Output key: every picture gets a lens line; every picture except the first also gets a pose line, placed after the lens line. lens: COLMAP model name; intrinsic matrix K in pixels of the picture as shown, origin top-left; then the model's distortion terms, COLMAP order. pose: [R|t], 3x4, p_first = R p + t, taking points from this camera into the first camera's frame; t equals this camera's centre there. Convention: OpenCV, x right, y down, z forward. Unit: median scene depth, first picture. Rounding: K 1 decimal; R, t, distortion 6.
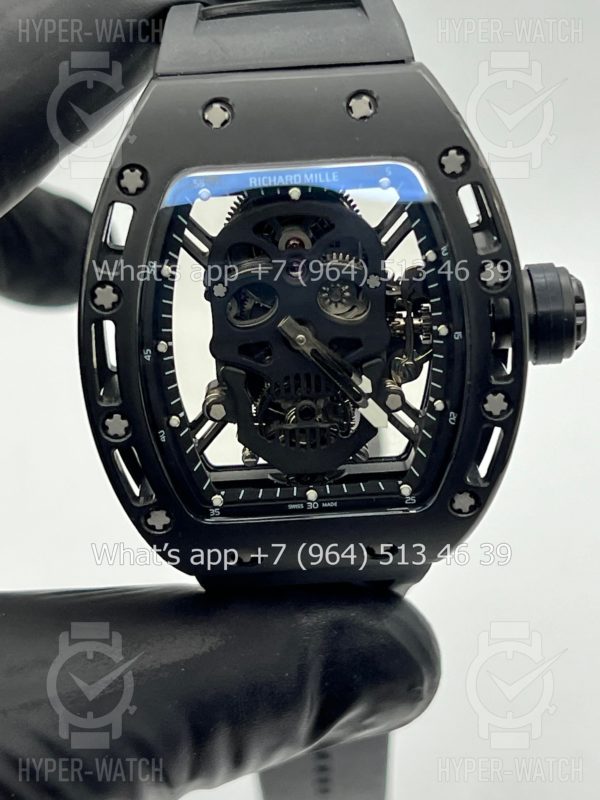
lens RADIAL K [[1873.2, 0, 304.4], [0, 1873.2, 405.3], [0, 0, 1]] dist [0.338421, 0.000000]
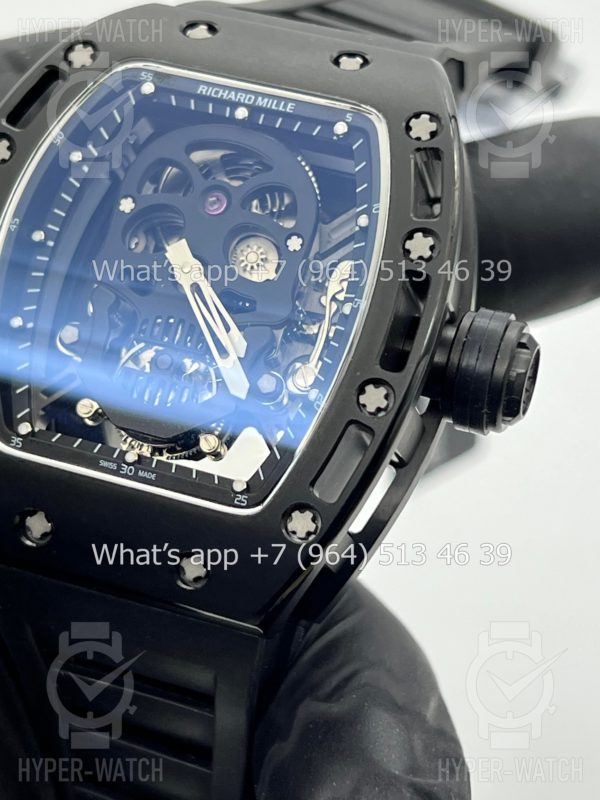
lens RADIAL K [[1873.2, 0, 298.8], [0, 1873.2, 402.7], [0, 0, 1]] dist [0.338421, 0.000000]
pose [[0.915943, 0.279115, -0.288347, 0.300226], [-0.382670, 0.823891, -0.418051, 0.343265], [0.120882, 0.493253, 0.861446, 0.306680]]
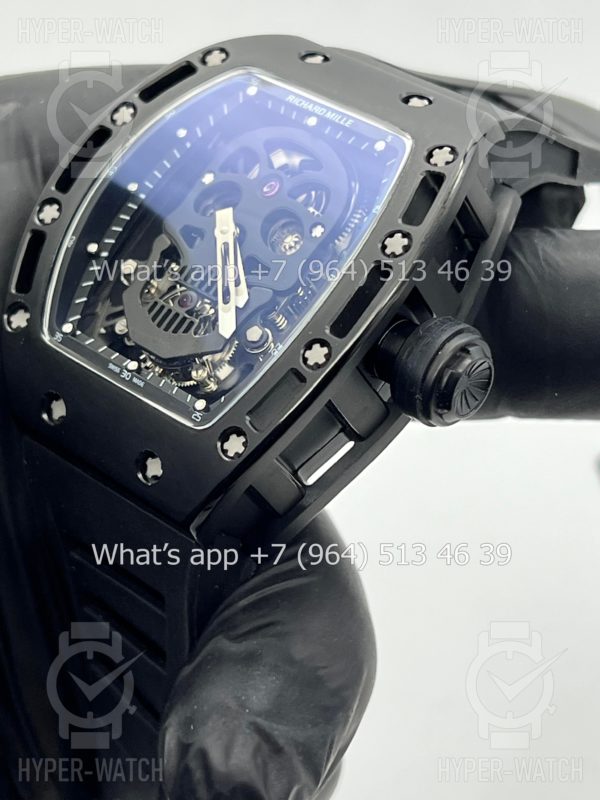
lens RADIAL K [[1873.2, 0, 296.6], [0, 1873.2, 401.4], [0, 0, 1]] dist [0.338421, 0.000000]
pose [[0.689330, 0.437121, -0.577710, 0.639718], [-0.691502, 0.634765, -0.344817, 0.340210], [0.215984, 0.637180, 0.739833, 0.317003]]
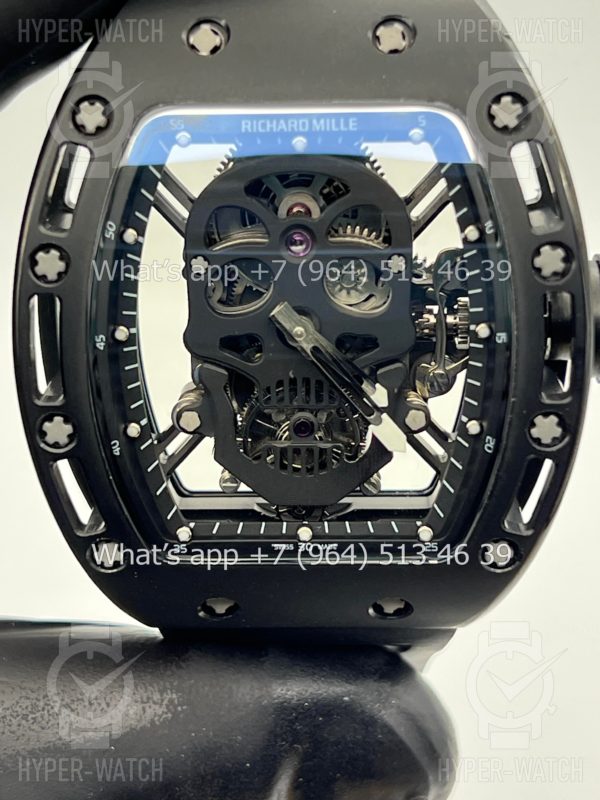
lens RADIAL K [[1873.2, 0, 305.5], [0, 1873.2, 395.8], [0, 0, 1]] dist [0.338421, 0.000000]
pose [[0.997942, 0.052081, -0.037400, 0.030883], [-0.052926, 0.998357, -0.021953, 0.007776], [0.036195, 0.023887, 0.999059, 0.219843]]
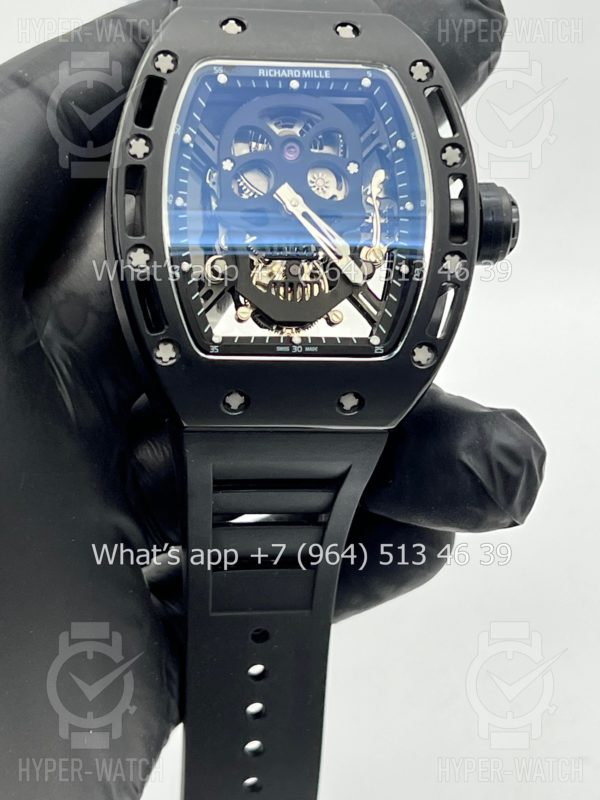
lens RADIAL K [[1873.2, 0, 298.0], [0, 1873.2, 403.0], [0, 0, 1]] dist [0.338421, 0.000000]
pose [[0.990389, 0.057200, 0.125927, -0.143602], [-0.009725, 0.937020, -0.349141, 0.503955], [-0.137967, 0.344561, 0.928570, -0.082596]]
